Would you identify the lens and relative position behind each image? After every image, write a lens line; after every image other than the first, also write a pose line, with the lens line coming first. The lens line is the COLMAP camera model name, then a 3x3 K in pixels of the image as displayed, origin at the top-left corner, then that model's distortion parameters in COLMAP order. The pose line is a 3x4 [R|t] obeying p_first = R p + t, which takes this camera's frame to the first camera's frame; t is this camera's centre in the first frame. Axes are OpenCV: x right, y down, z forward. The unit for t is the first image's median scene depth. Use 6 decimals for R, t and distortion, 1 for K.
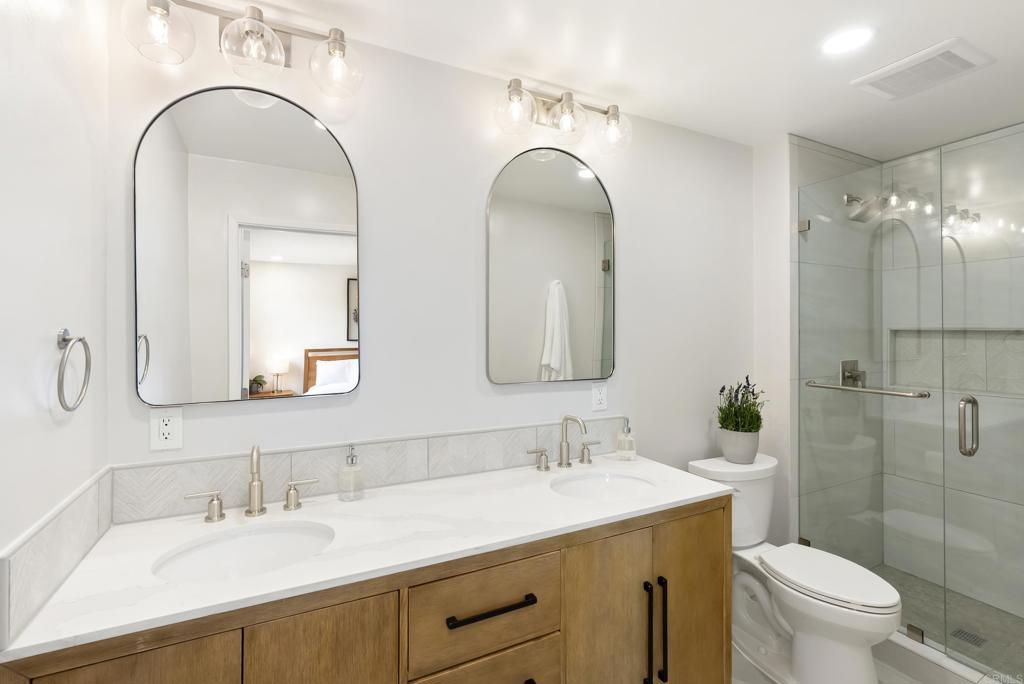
lens RADIAL K [[468.6, 0, 510.9], [0, 468.6, 335.5], [0, 0, 1]] dist [-0.001983, 0.000919]
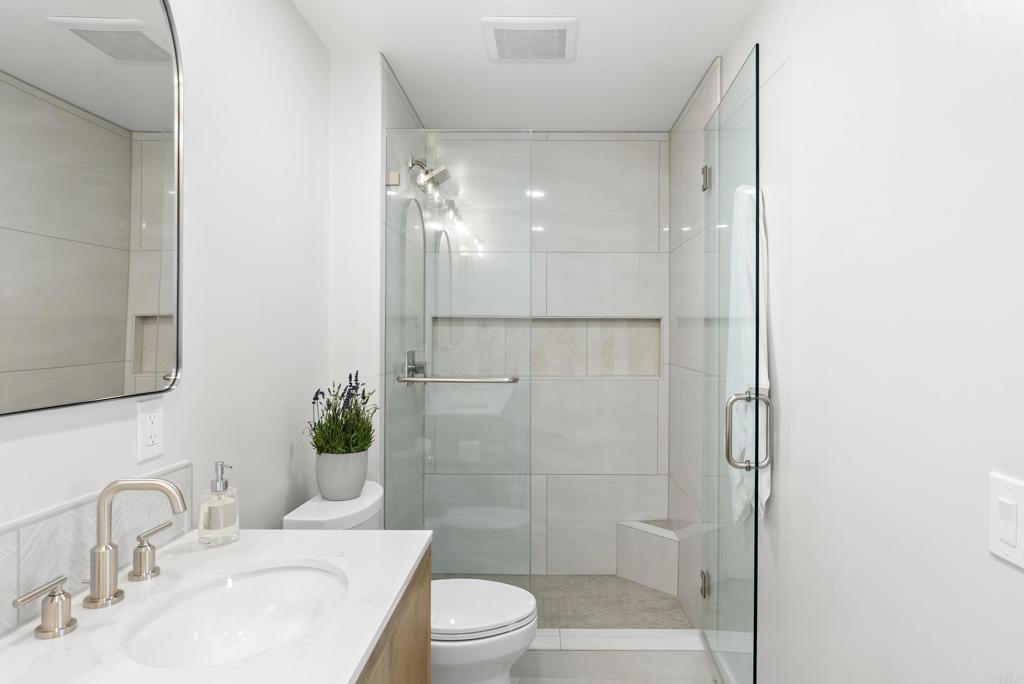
lens RADIAL K [[586.5, 0, 512.3], [0, 586.5, 339.4], [0, 0, 1]] dist [-0.017606, 0.001643]
pose [[0.452102, -0.001268, 0.891965, -0.180251], [0.001604, 0.999999, 0.000609, 0.040865], [-0.891965, 0.001156, 0.452103, 0.424029]]
